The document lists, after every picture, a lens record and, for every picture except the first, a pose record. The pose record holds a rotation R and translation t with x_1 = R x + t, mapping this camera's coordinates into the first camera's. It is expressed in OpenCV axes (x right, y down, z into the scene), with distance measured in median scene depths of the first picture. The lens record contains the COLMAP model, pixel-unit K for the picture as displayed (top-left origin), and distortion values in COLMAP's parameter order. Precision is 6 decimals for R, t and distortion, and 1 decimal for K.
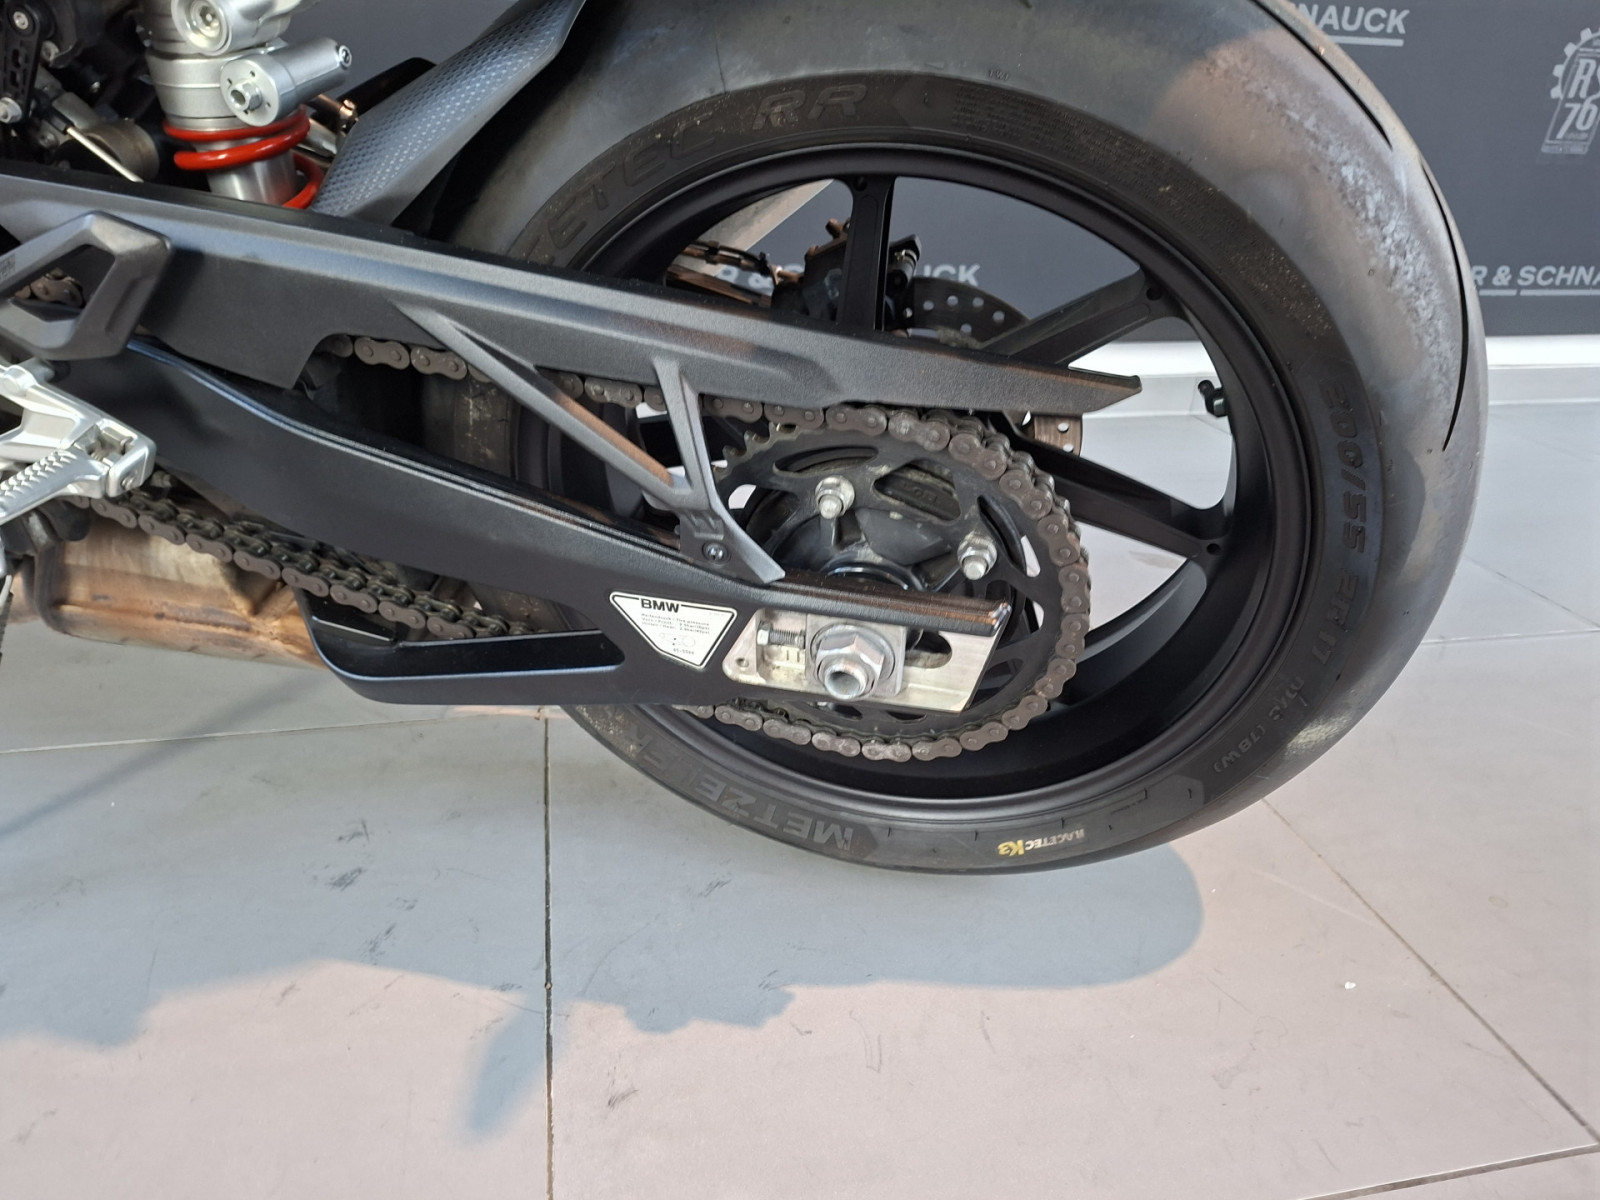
lens RADIAL K [[1126.9, 0, 809.4], [0, 1126.9, 624.5], [0, 0, 1]] dist [0.094790, -0.090734]
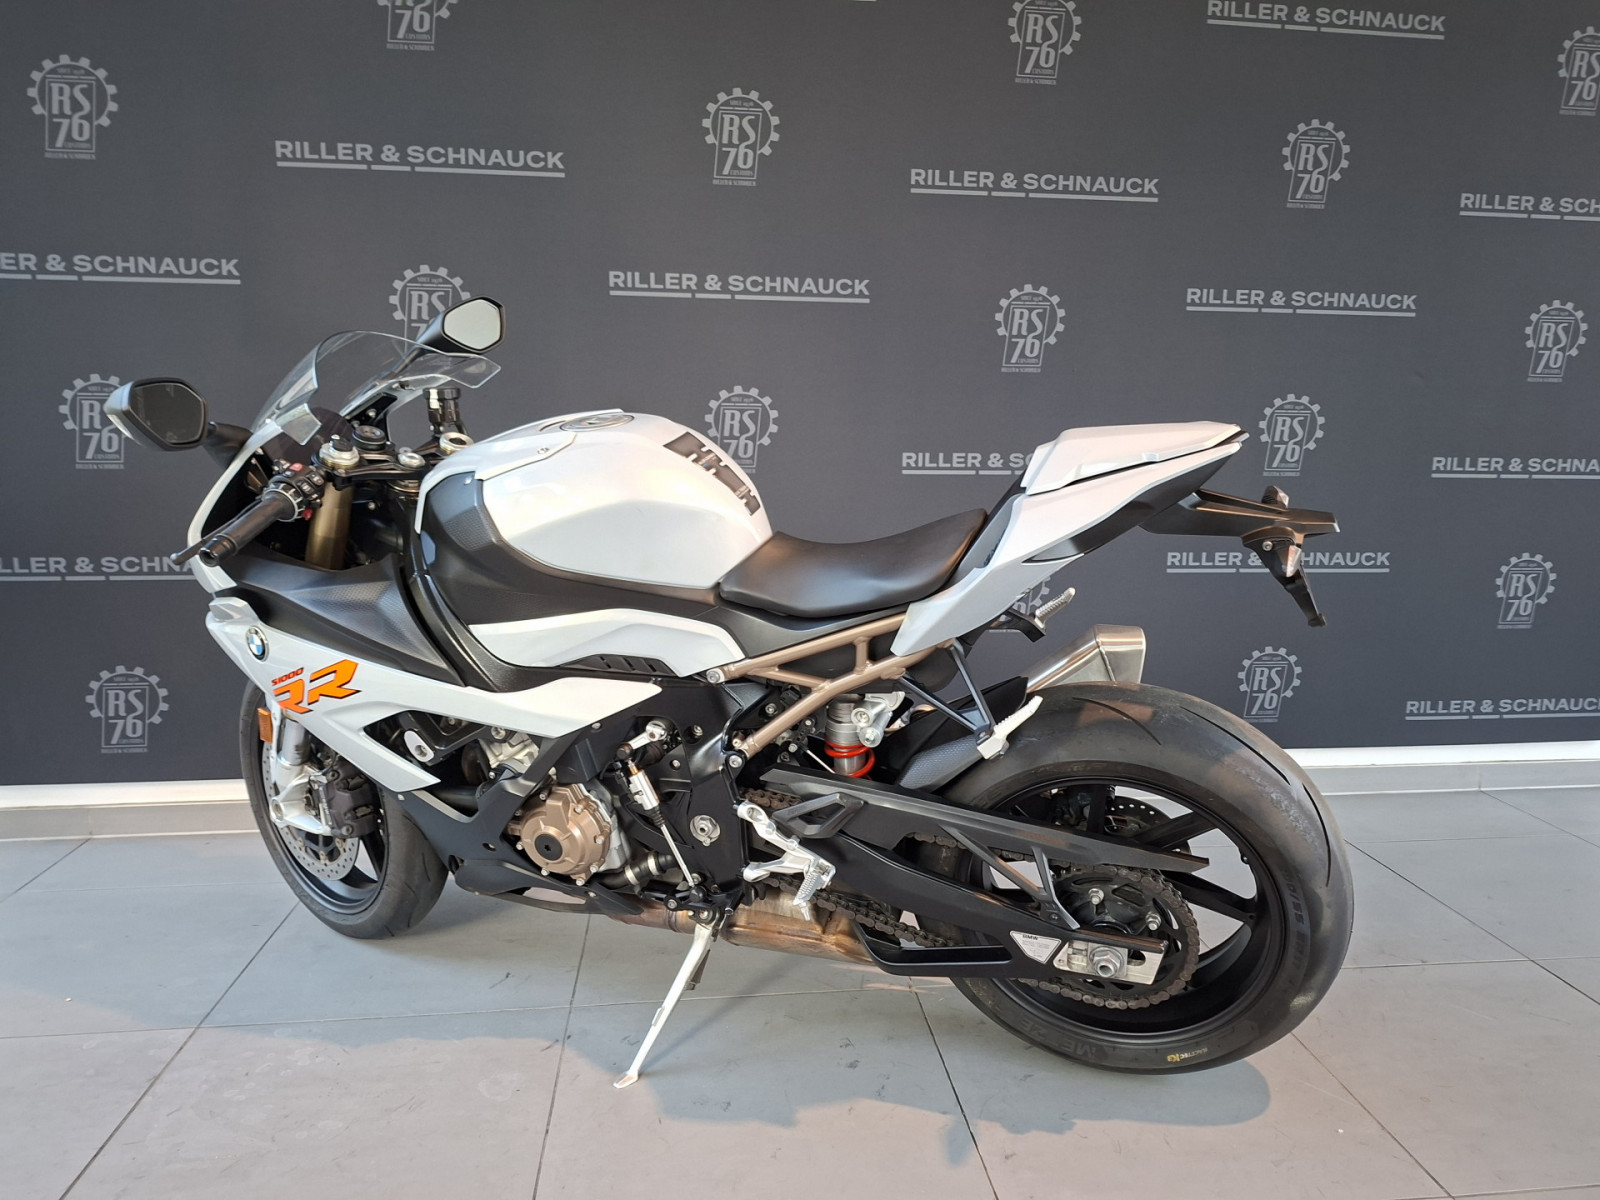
lens RADIAL K [[1163.0, 0, 809.3], [0, 1163.0, 589.2], [0, 0, 1]] dist [0.102717, -0.155064]
pose [[0.995633, -0.002512, -0.093316, -0.349067], [-0.023889, 0.959495, -0.280710, -0.011920], [0.090242, 0.281713, 0.955246, -1.701898]]
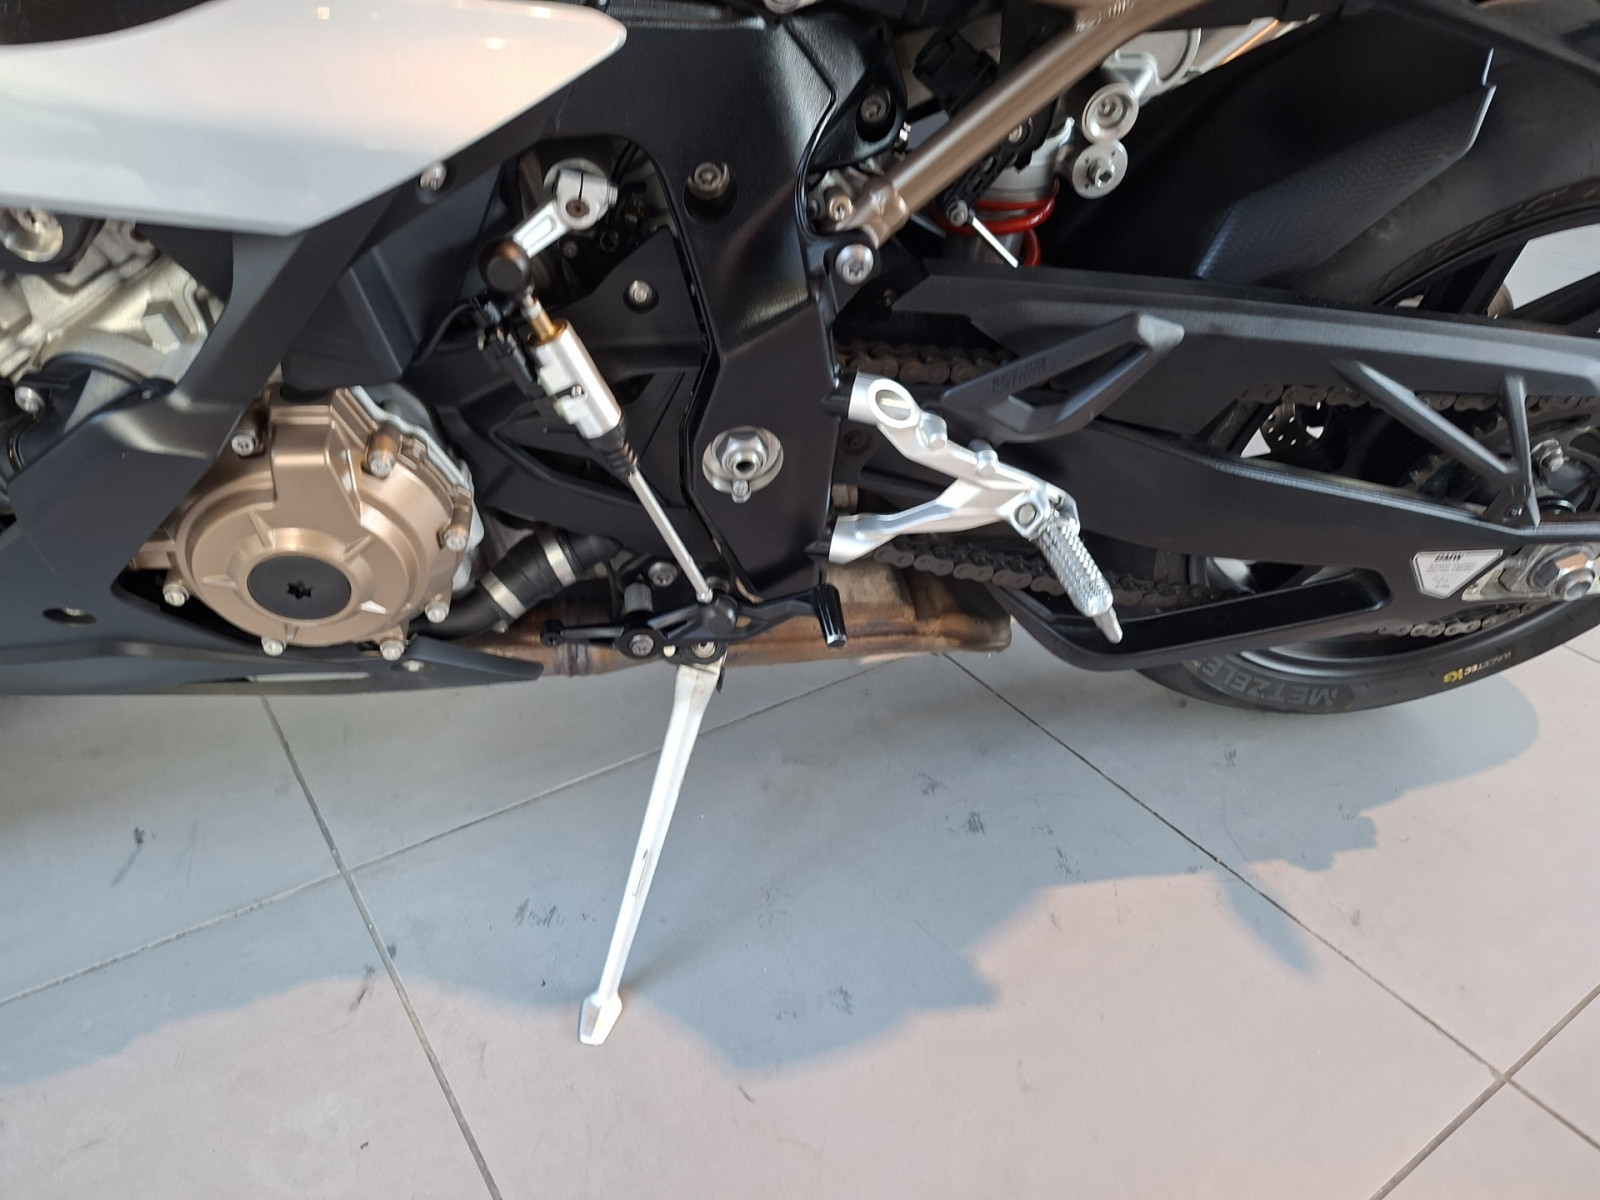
lens RADIAL K [[1126.9, 0, 809.4], [0, 1126.9, 624.5], [0, 0, 1]] dist [0.094790, -0.090734]
pose [[0.917790, -0.202377, 0.341620, -1.147359], [0.149290, 0.973113, 0.175398, -0.254547], [-0.367931, -0.109978, 0.923326, 0.028540]]
